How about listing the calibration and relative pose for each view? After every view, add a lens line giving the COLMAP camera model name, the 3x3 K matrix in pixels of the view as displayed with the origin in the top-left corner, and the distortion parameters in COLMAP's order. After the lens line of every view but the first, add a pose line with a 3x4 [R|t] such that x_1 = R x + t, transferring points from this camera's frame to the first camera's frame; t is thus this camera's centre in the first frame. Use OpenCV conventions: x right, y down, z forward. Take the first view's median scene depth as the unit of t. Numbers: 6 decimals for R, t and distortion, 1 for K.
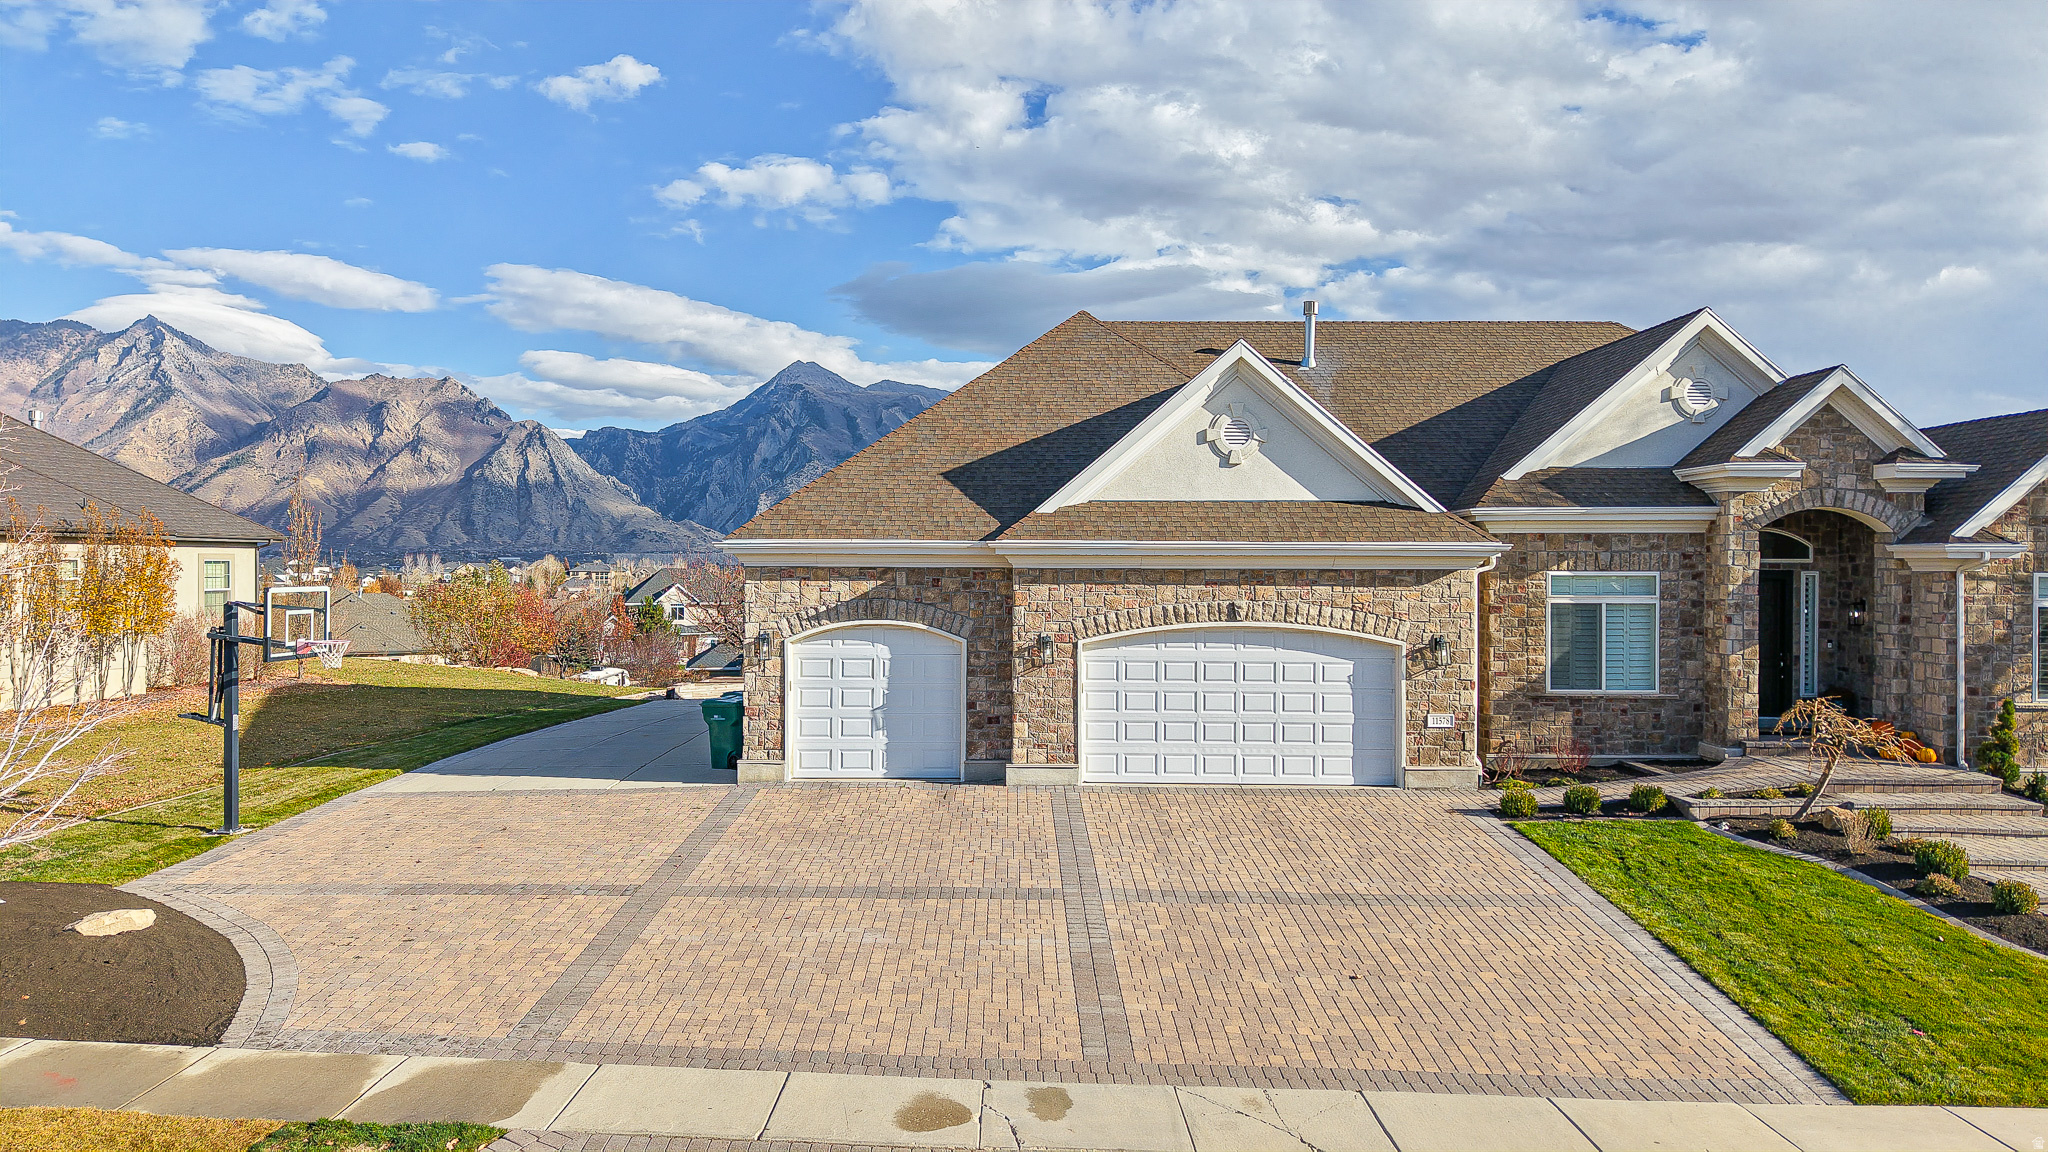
lens RADIAL K [[1365.2, 0, 1016.7], [0, 1365.2, 569.3], [0, 0, 1]] dist [0.098154, -0.143252]
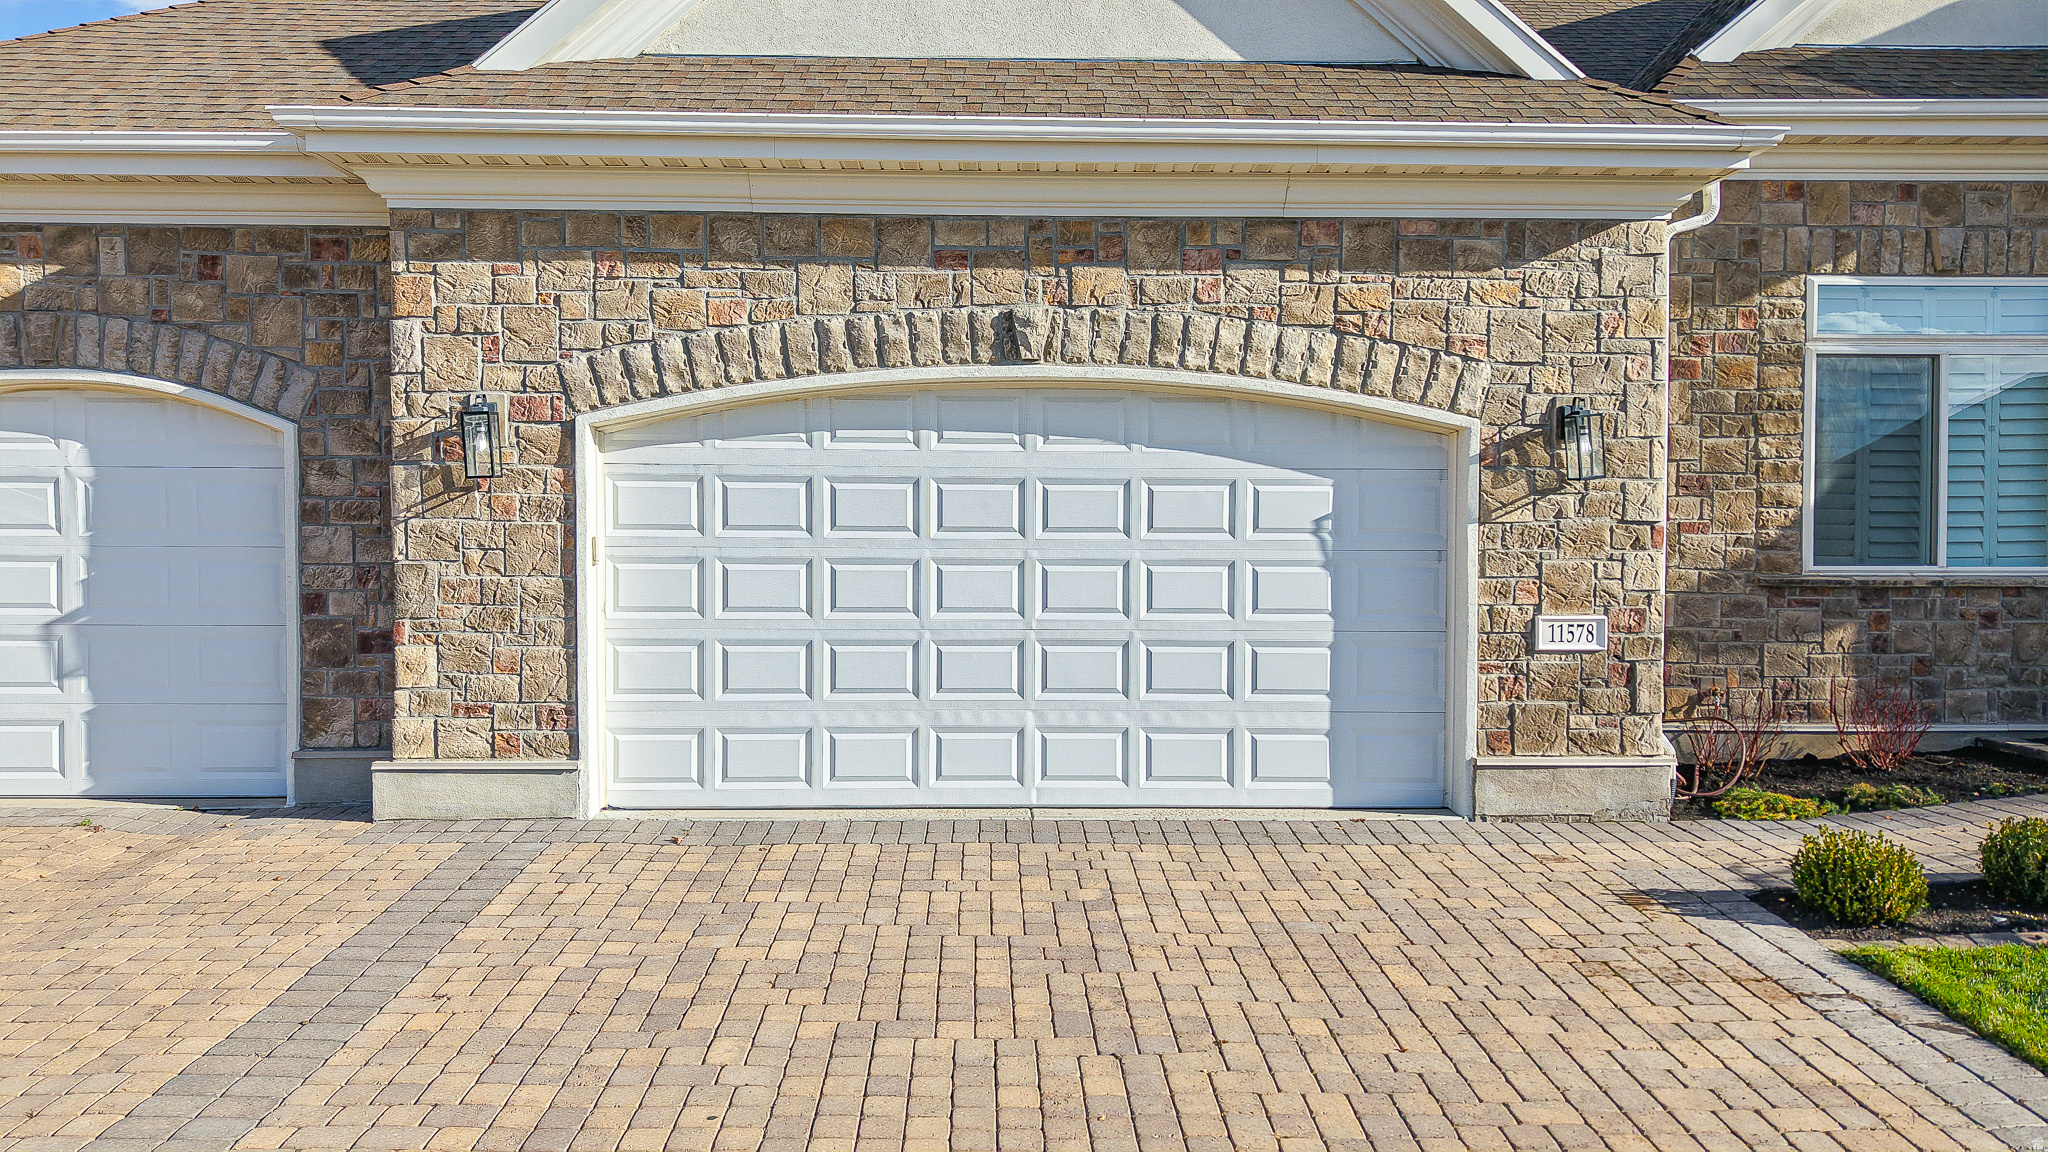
lens RADIAL K [[1371.6, 0, 1025.0], [0, 1371.6, 578.2], [0, 0, 1]] dist [0.043054, -0.052509]
pose [[0.999806, -0.002476, 0.019522, 0.153321], [0.002029, 0.999736, 0.022897, 0.085694], [-0.019573, -0.022852, 0.999547, 0.628738]]
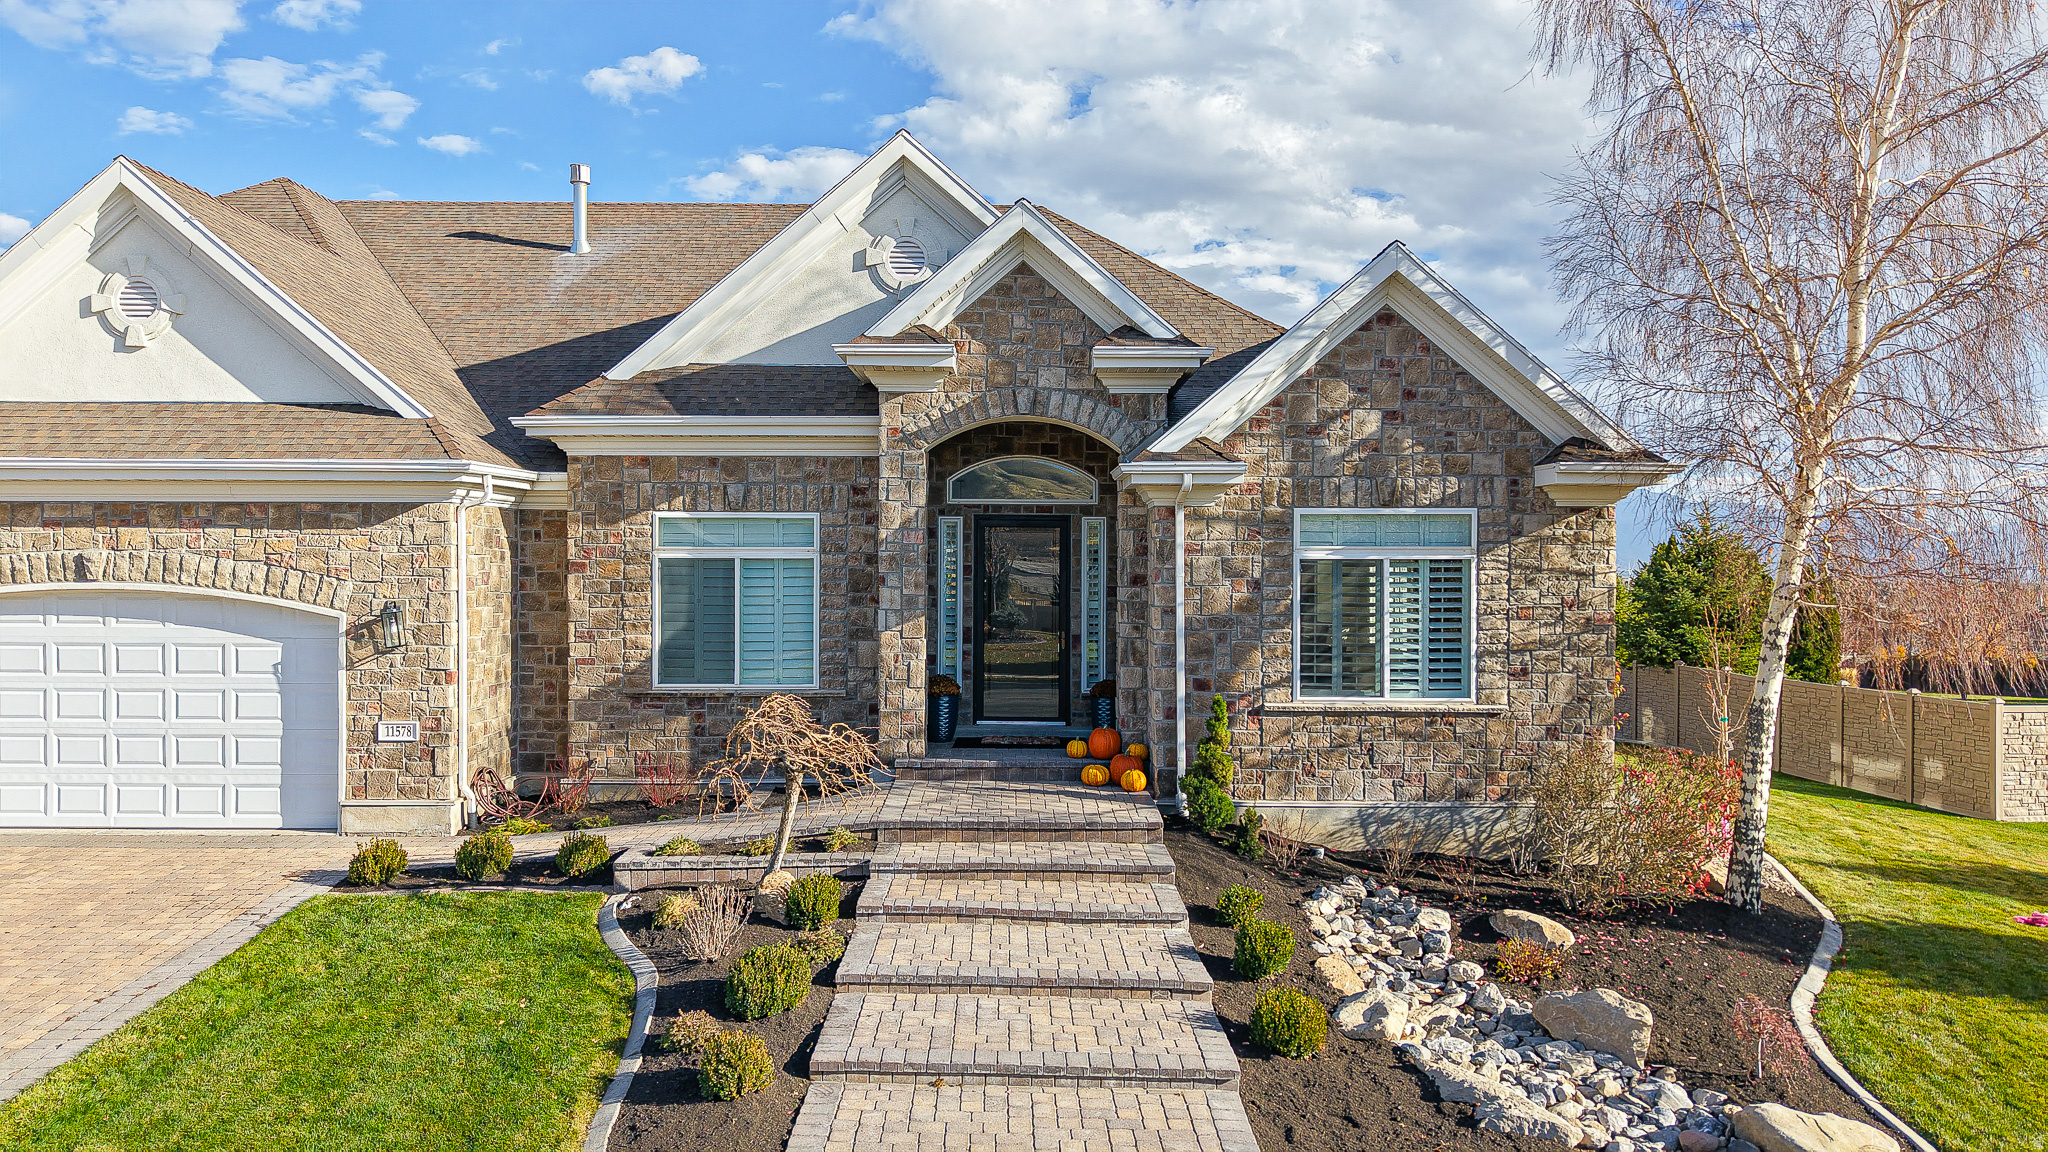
lens RADIAL K [[1364.5, 0, 1031.2], [0, 1364.5, 574.8], [0, 0, 1]] dist [0.052145, -0.070439]
pose [[1.000000, -0.000412, 0.000454, 0.605002], [0.000410, 0.999988, 0.004965, 0.031278], [-0.000457, -0.004965, 0.999988, 0.337493]]
